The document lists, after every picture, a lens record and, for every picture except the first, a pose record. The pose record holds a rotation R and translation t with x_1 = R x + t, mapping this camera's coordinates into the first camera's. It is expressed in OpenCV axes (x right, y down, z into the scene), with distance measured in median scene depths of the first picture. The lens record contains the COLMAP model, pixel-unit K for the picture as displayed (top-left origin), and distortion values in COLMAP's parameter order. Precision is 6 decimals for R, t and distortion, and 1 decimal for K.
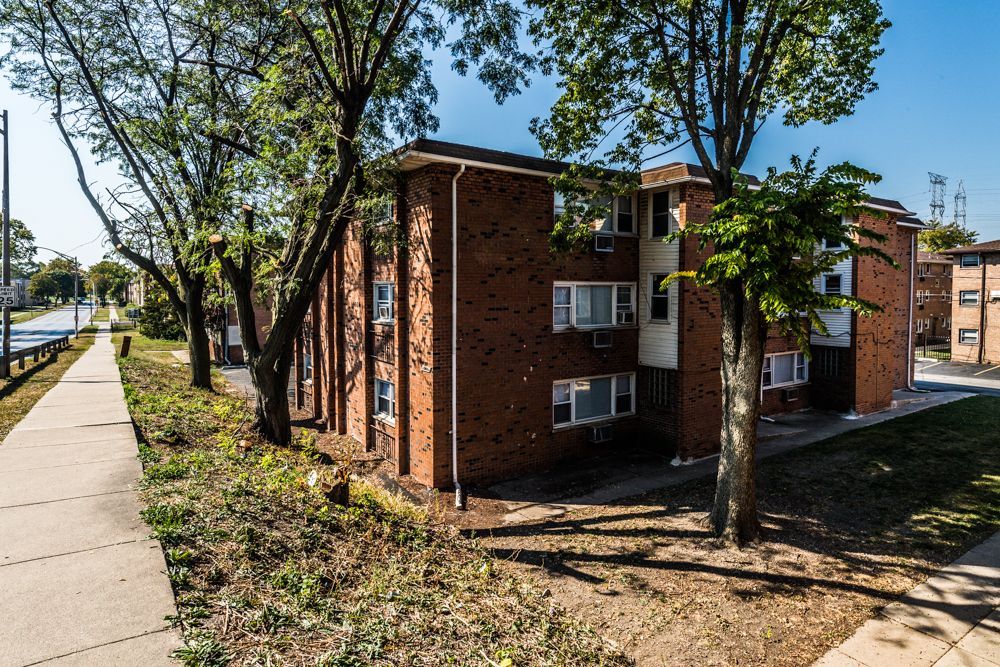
lens RADIAL K [[603.7, 0, 484.5], [0, 603.7, 307.1], [0, 0, 1]] dist [0.019737, -0.010722]
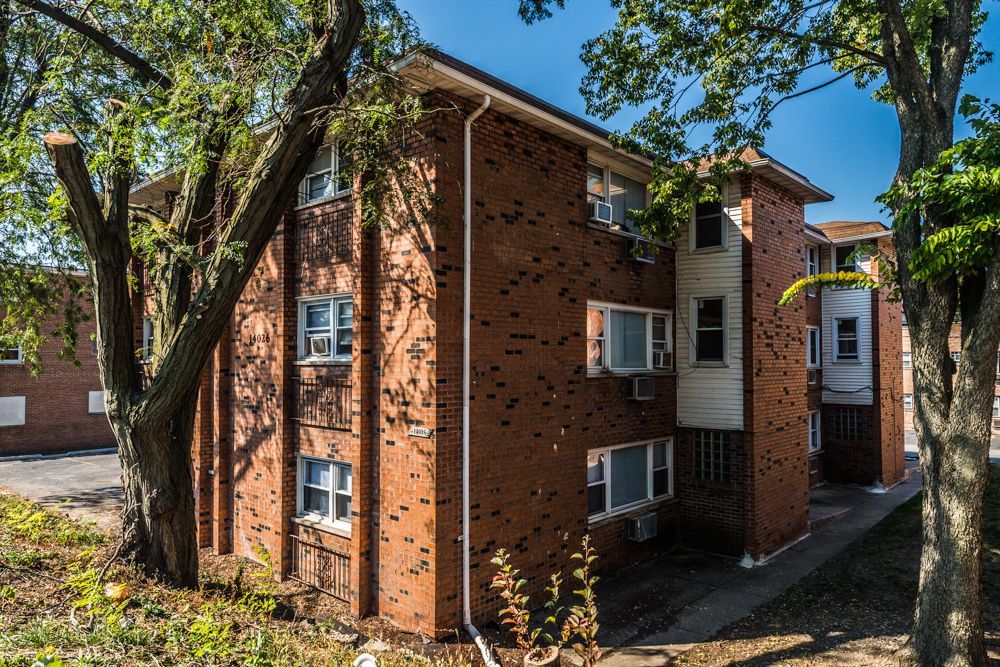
lens RADIAL K [[680.6, 0, 489.2], [0, 680.6, 343.4], [0, 0, 1]] dist [0.018117, -0.011138]
pose [[0.968226, 0.009900, 0.249880, -0.185422], [0.006976, 0.997758, -0.066561, 0.056626], [-0.249979, 0.066189, 0.965986, 0.309988]]
